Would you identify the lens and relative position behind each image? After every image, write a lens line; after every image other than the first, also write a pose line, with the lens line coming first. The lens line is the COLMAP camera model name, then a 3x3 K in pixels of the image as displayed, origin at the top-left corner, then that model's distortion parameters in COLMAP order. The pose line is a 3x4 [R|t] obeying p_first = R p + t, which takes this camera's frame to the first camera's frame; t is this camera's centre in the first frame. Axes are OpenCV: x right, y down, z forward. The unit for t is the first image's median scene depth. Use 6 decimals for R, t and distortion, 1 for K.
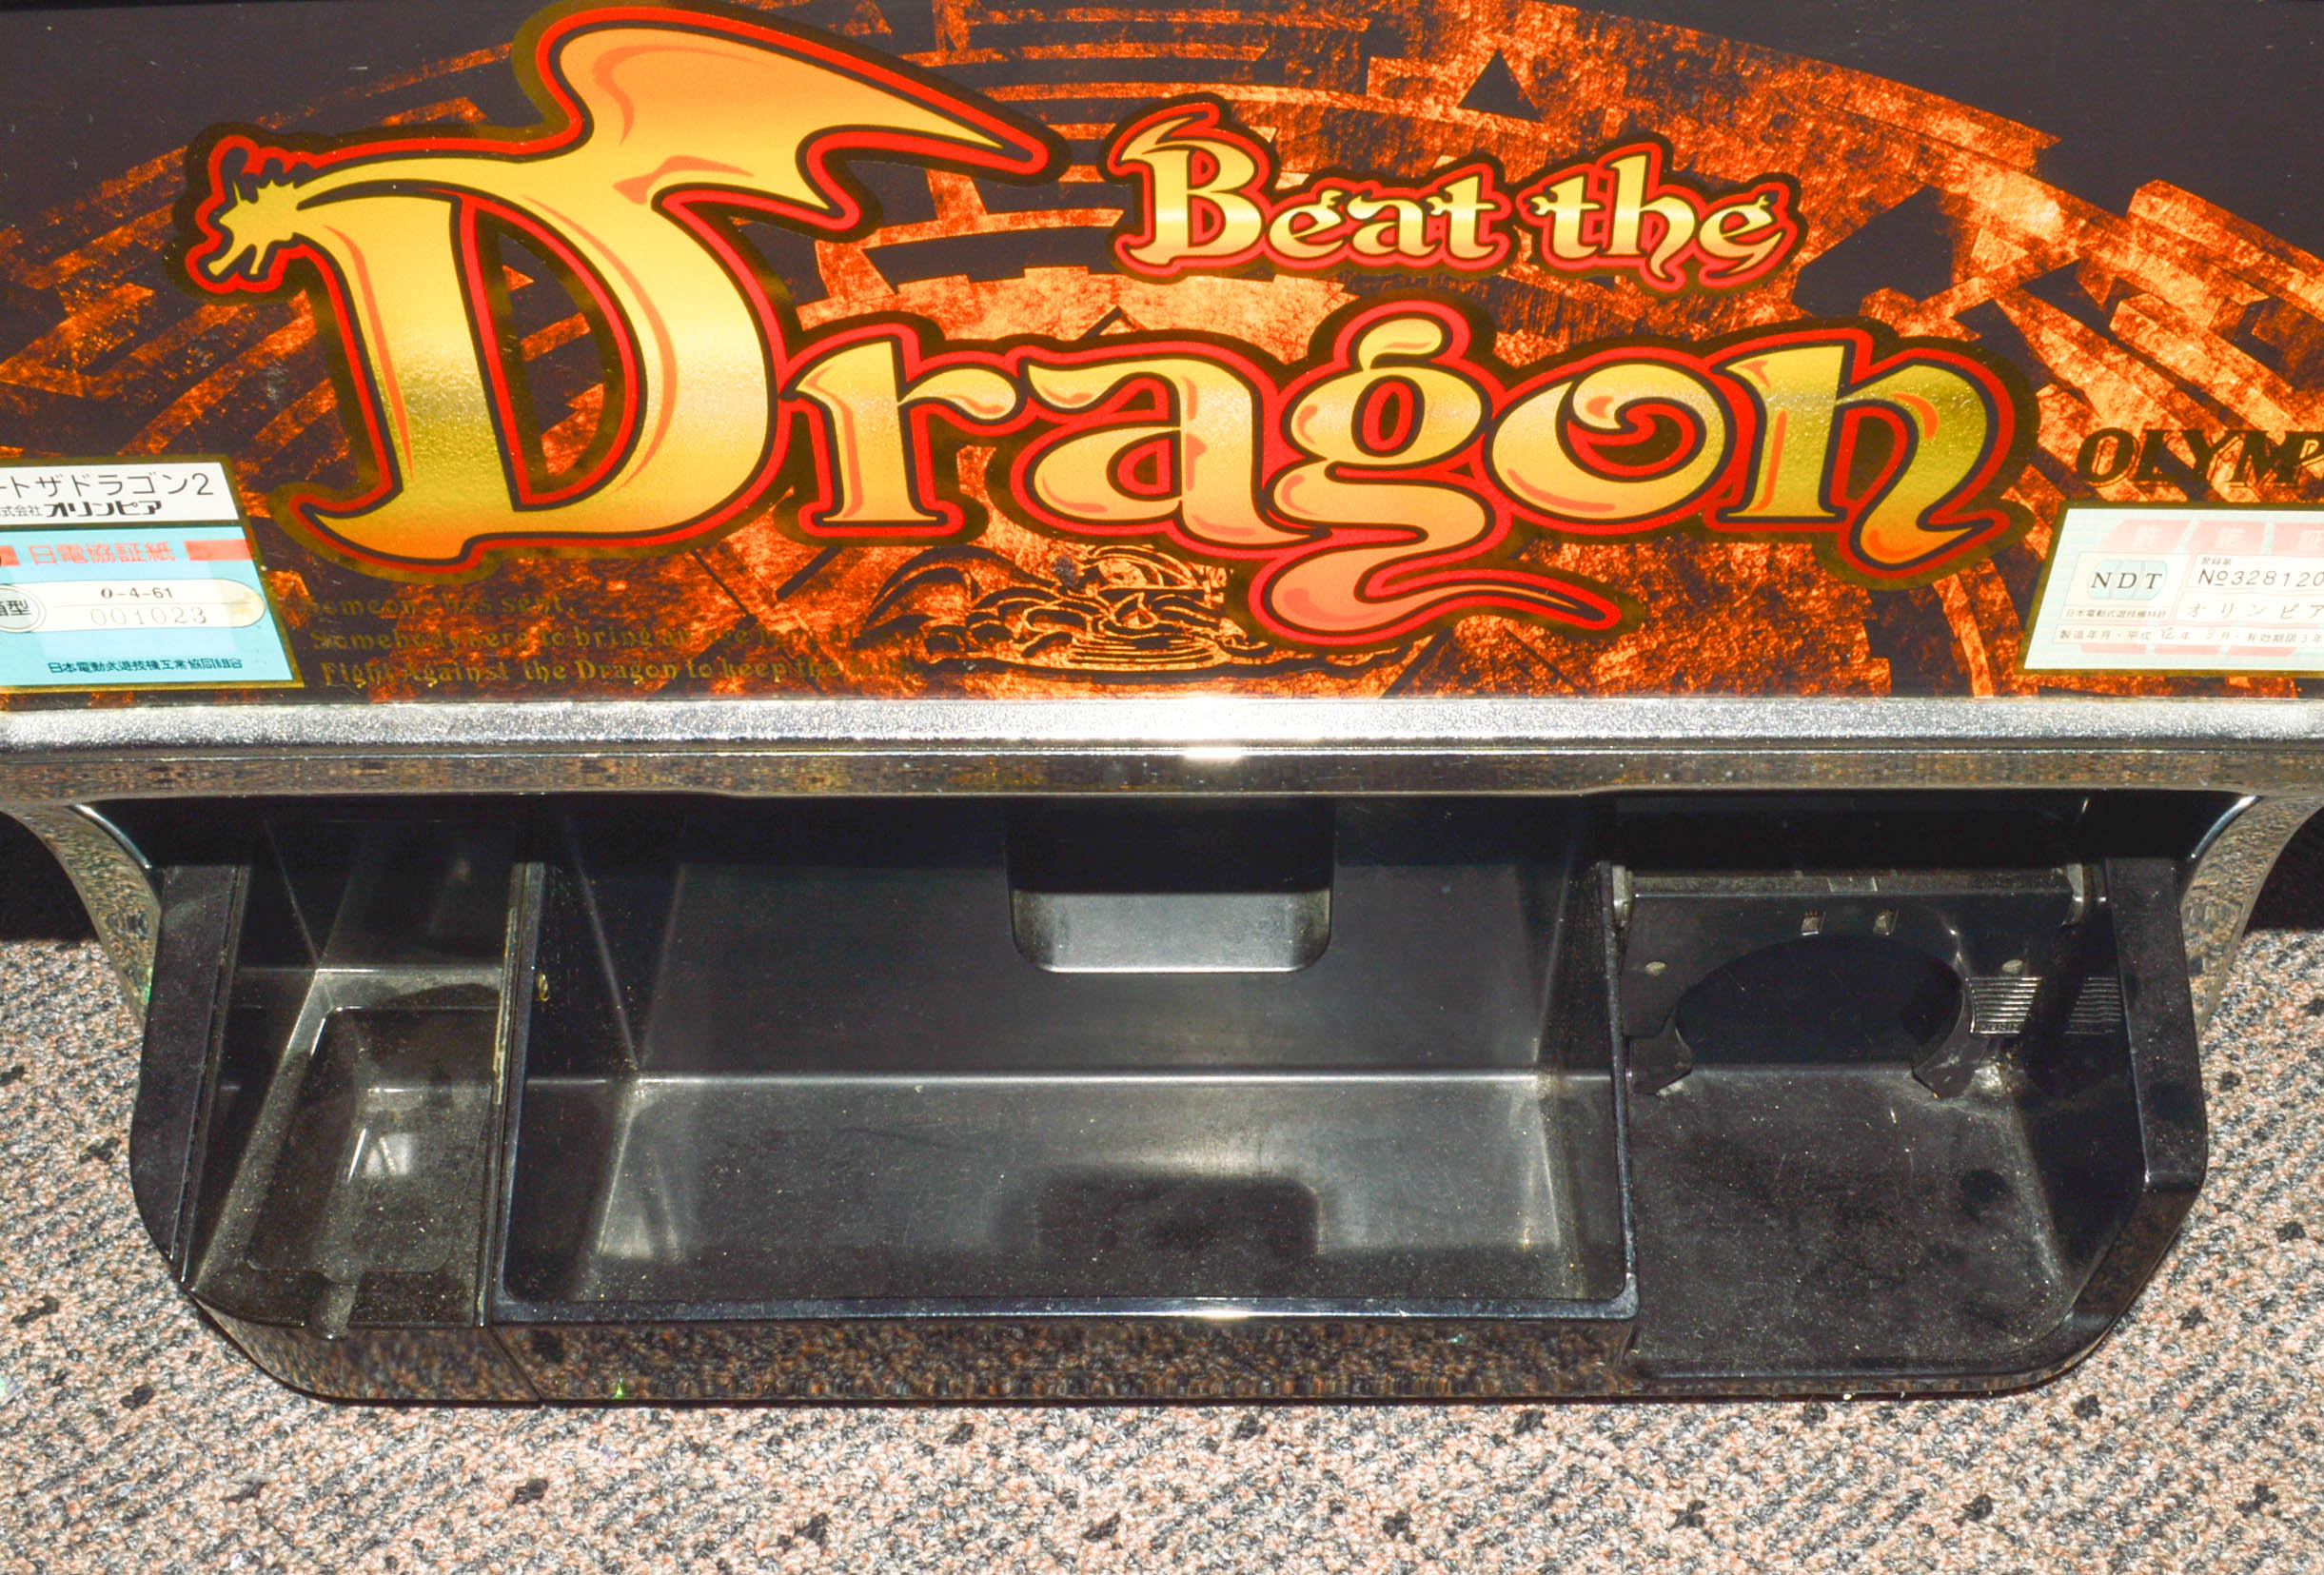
lens RADIAL K [[2455.2, 0, 1216.0], [0, 2455.2, 924.3], [0, 0, 1]] dist [-0.079478, 0.000000]
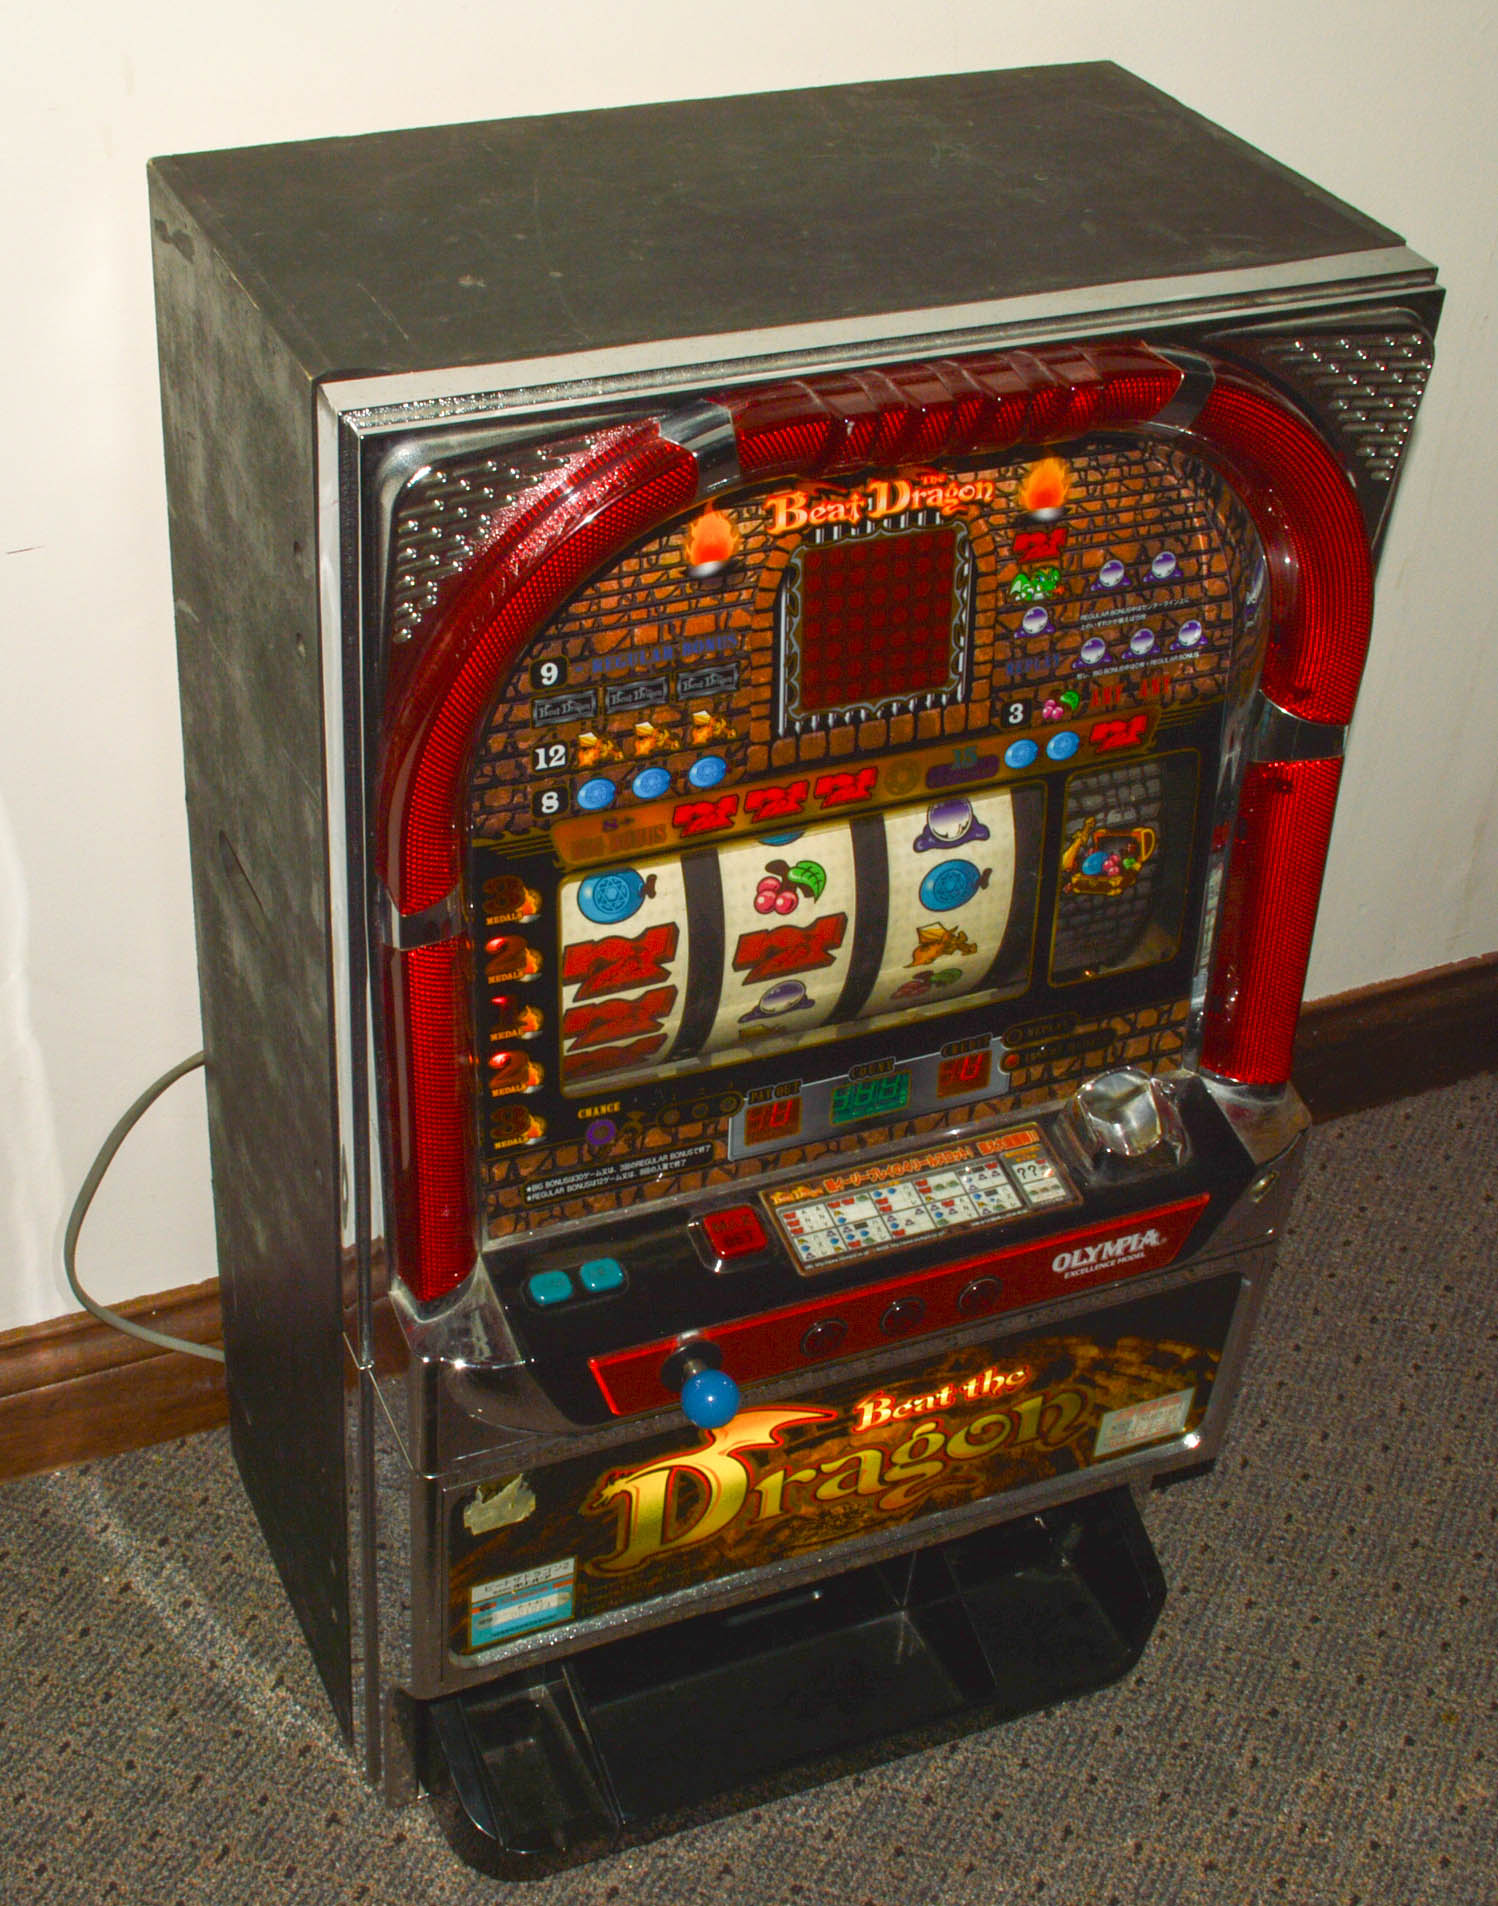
lens RADIAL K [[2641.4, 0, 577.6], [0, 2641.4, 1012.8], [0, 0, 1]] dist [-0.081469, 0.000000]
pose [[0.926824, -0.202624, 0.316134, -1.255845], [0.232138, 0.970937, -0.058253, -0.631997], [-0.295143, 0.127377, 0.946924, -2.103602]]
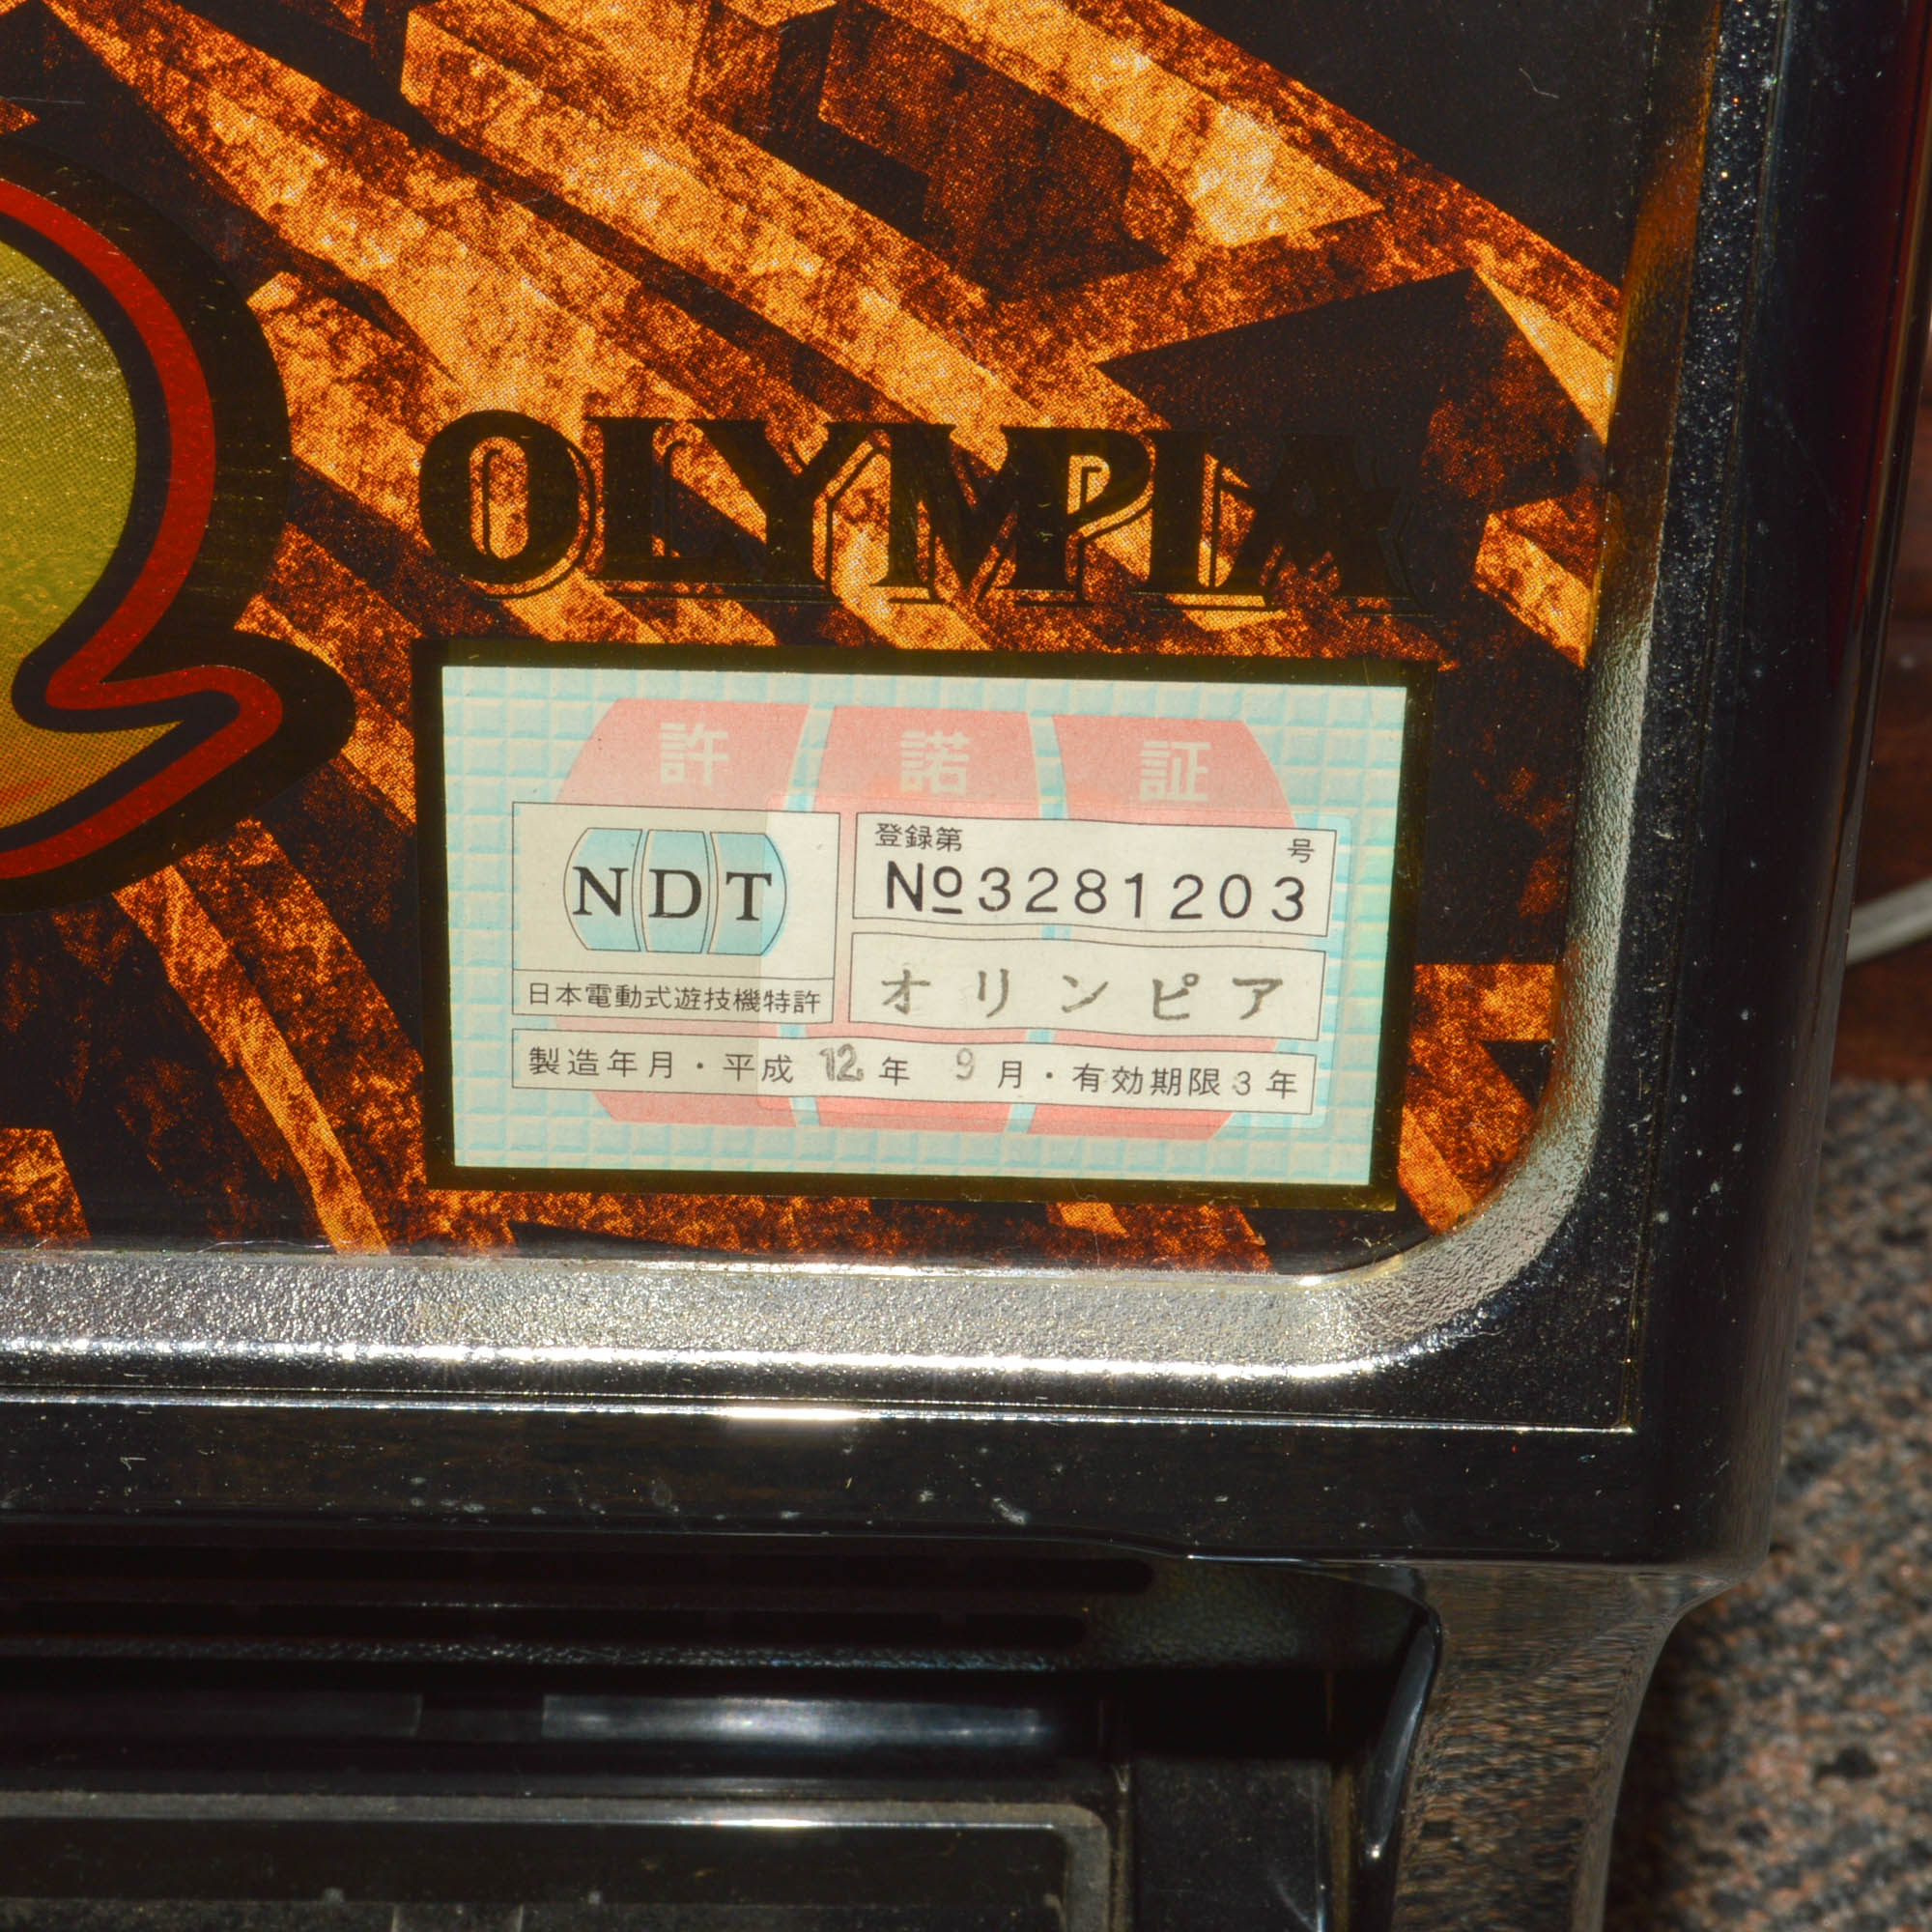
lens RADIAL K [[4841.2, 0, 974.3], [0, 4841.2, 965.3], [0, 0, 1]] dist [0.026509, 0.000000]
pose [[0.999310, 0.022315, 0.029692, 0.400167], [-0.012787, 0.957228, -0.289053, 0.071119], [-0.034872, 0.288474, 0.956852, 0.329690]]
